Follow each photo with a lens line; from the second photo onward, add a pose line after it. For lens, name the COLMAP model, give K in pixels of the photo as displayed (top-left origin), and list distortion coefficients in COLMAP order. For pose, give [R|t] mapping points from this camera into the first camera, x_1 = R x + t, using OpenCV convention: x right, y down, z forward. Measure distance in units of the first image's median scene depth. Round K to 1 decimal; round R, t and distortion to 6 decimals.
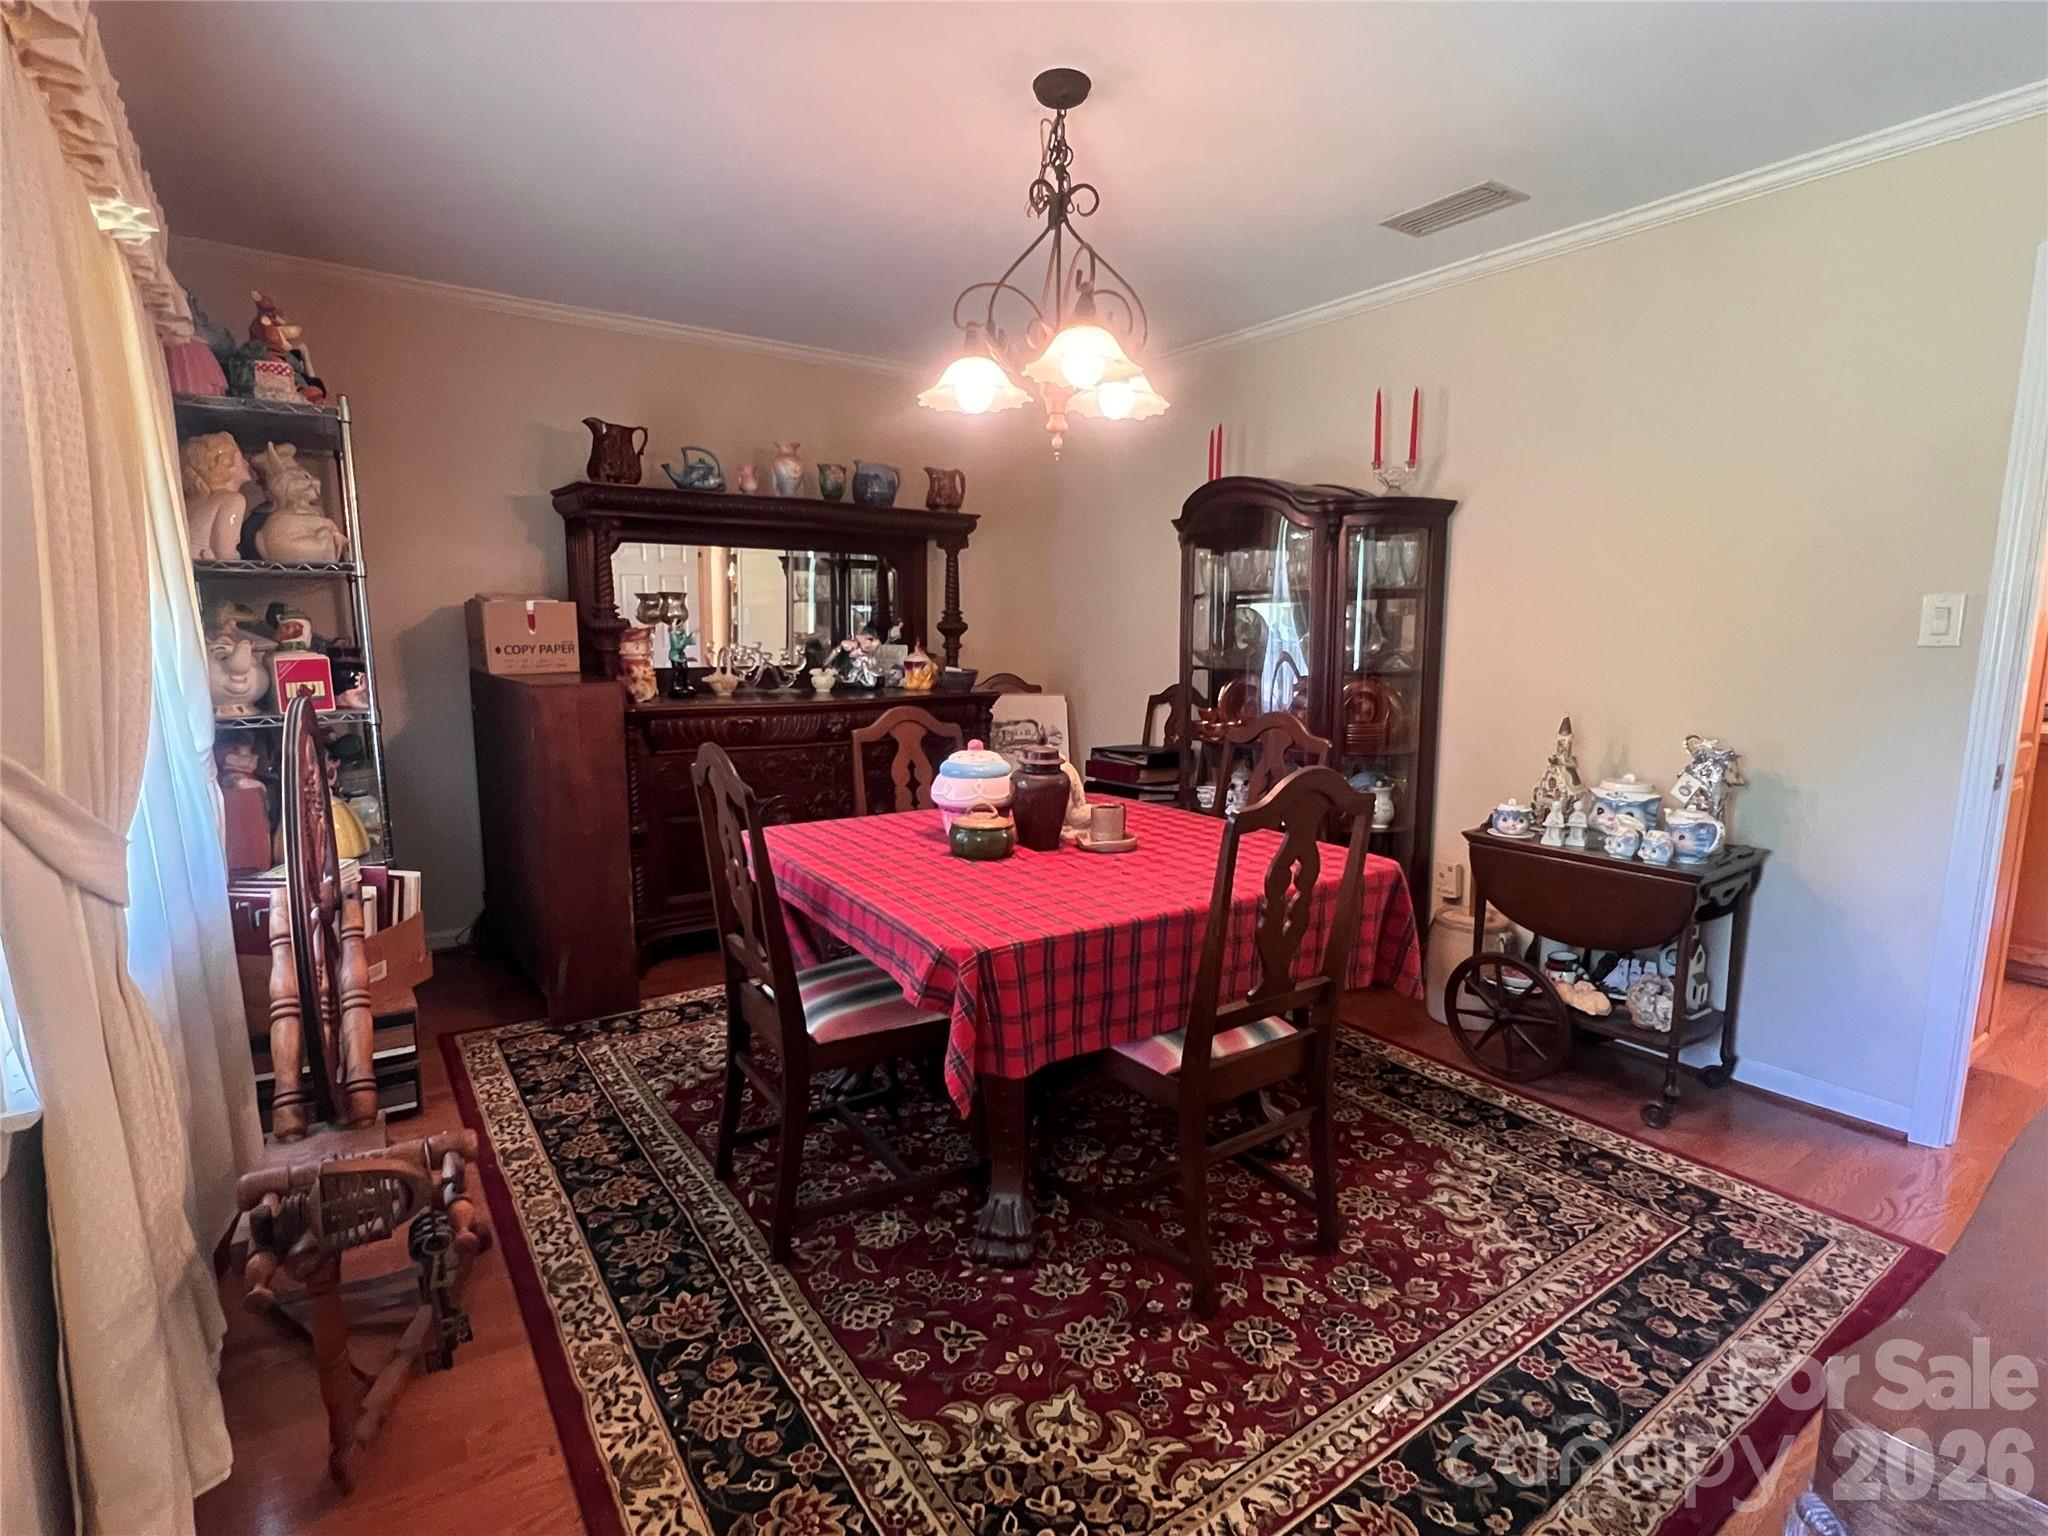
lens RADIAL K [[1002.3, 0, 1024.0], [0, 1002.3, 768.0], [0, 0, 1]] dist [0.018848, 0.000111]
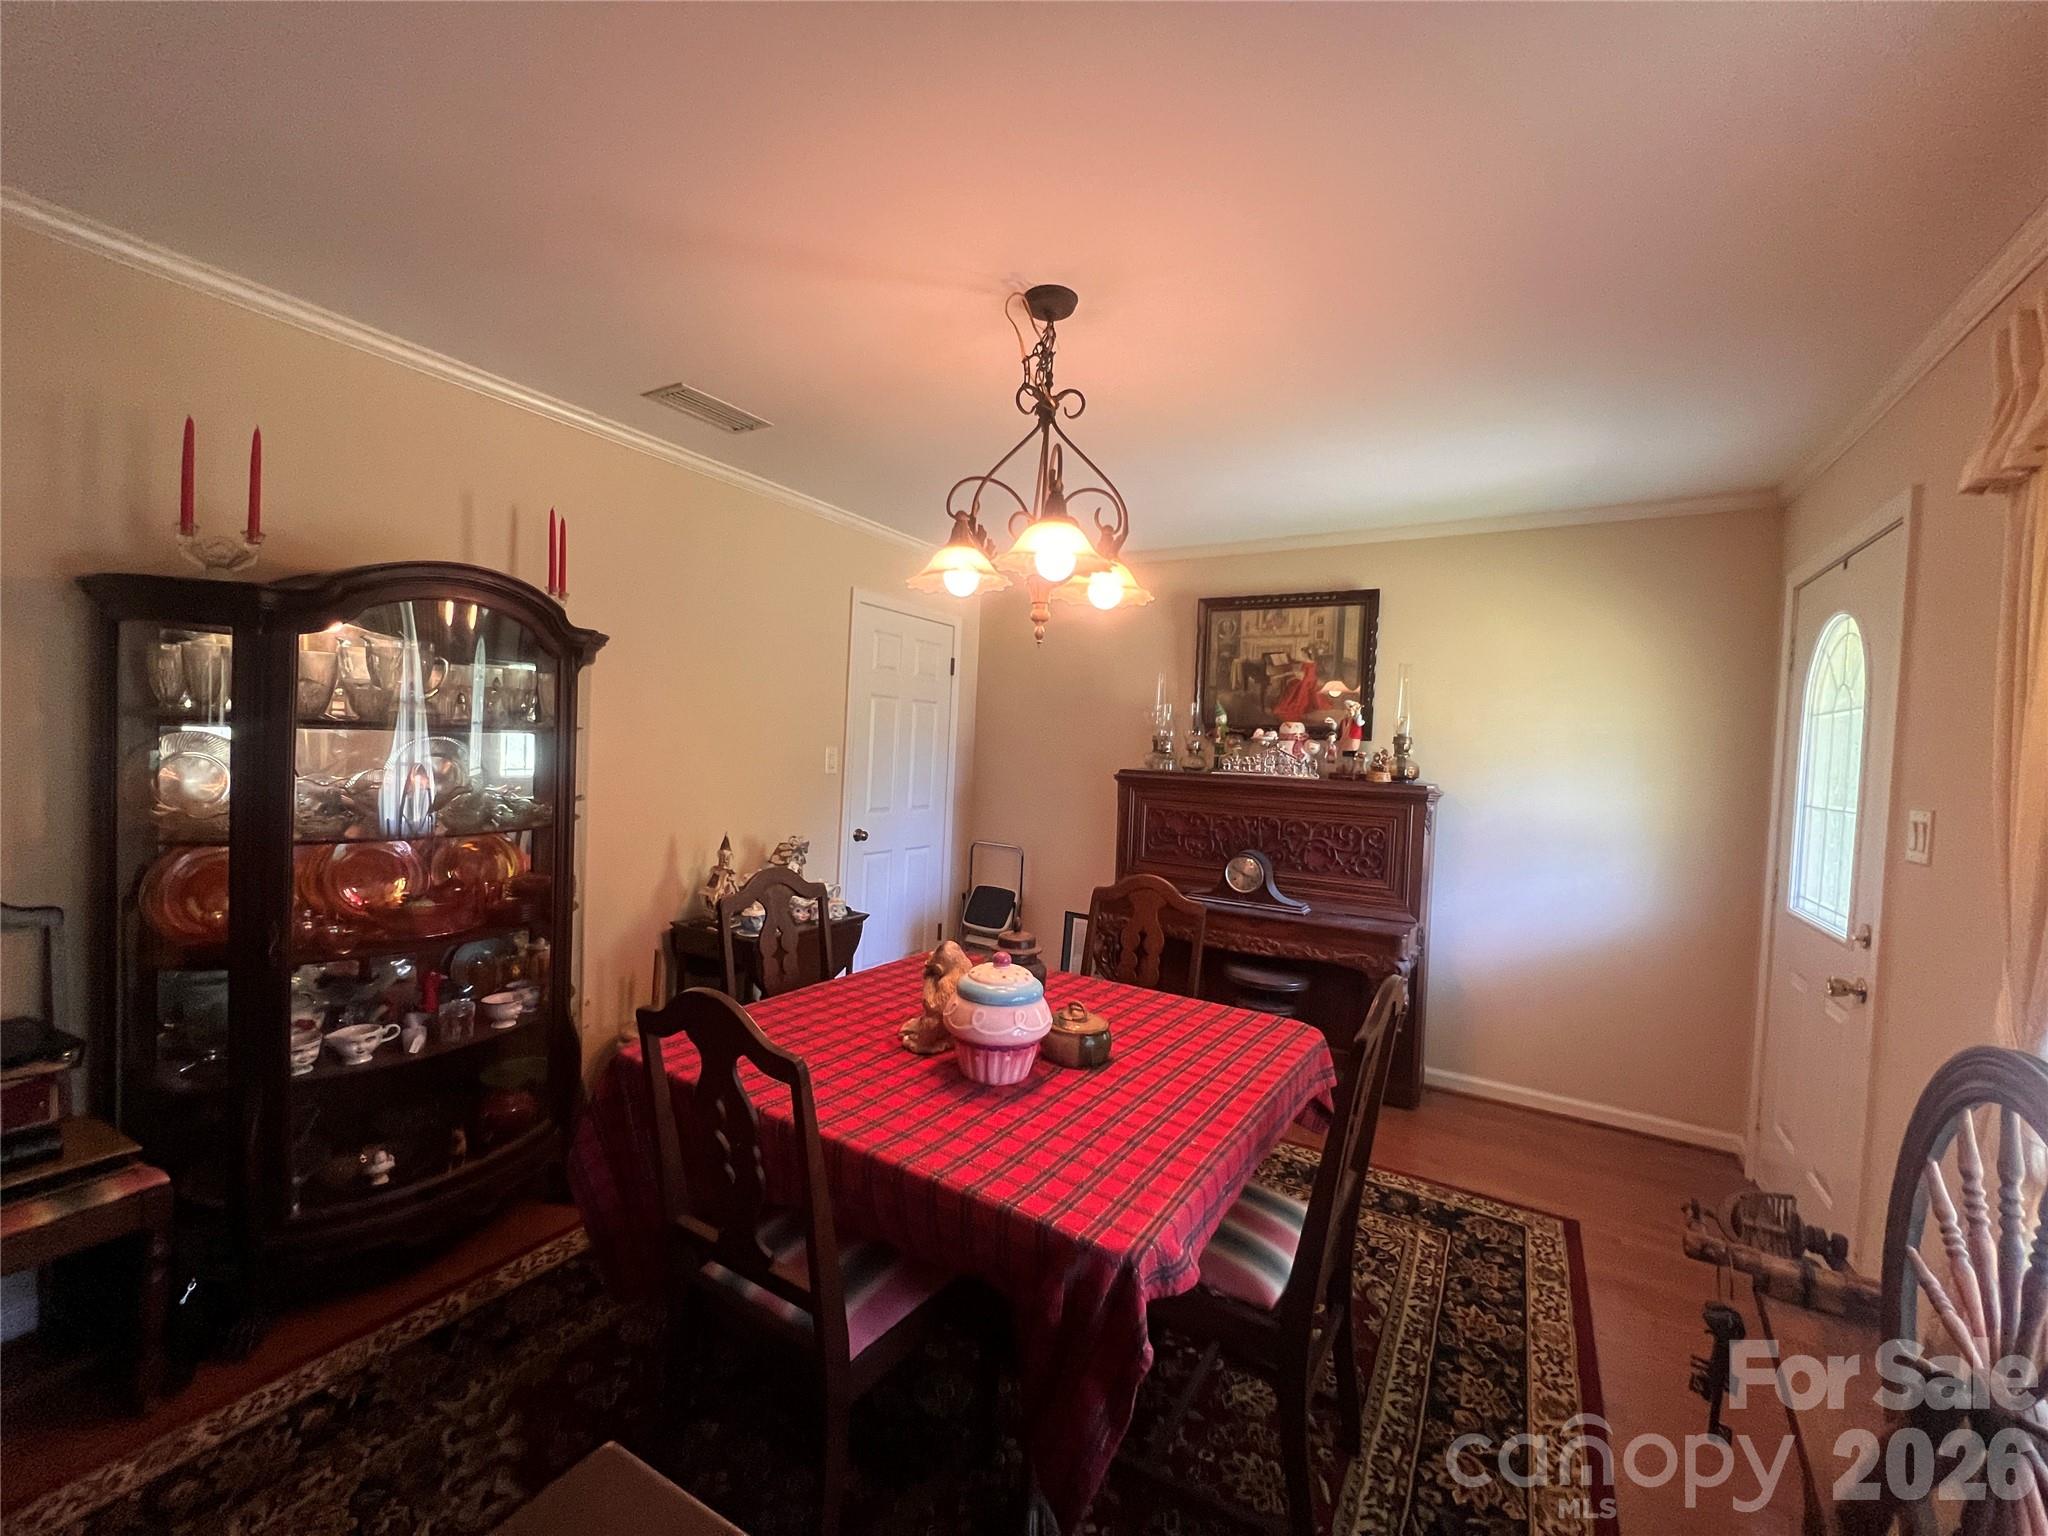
lens RADIAL K [[836.9, 0, 1024.0], [0, 836.9, 768.0], [0, 0, 1]] dist [0.024235, -0.000071]
pose [[-0.408028, -0.054084, 0.911366, -0.940258], [0.081627, 0.992085, 0.095420, -0.333764], [-0.909313, 0.113326, -0.400384, 1.726728]]
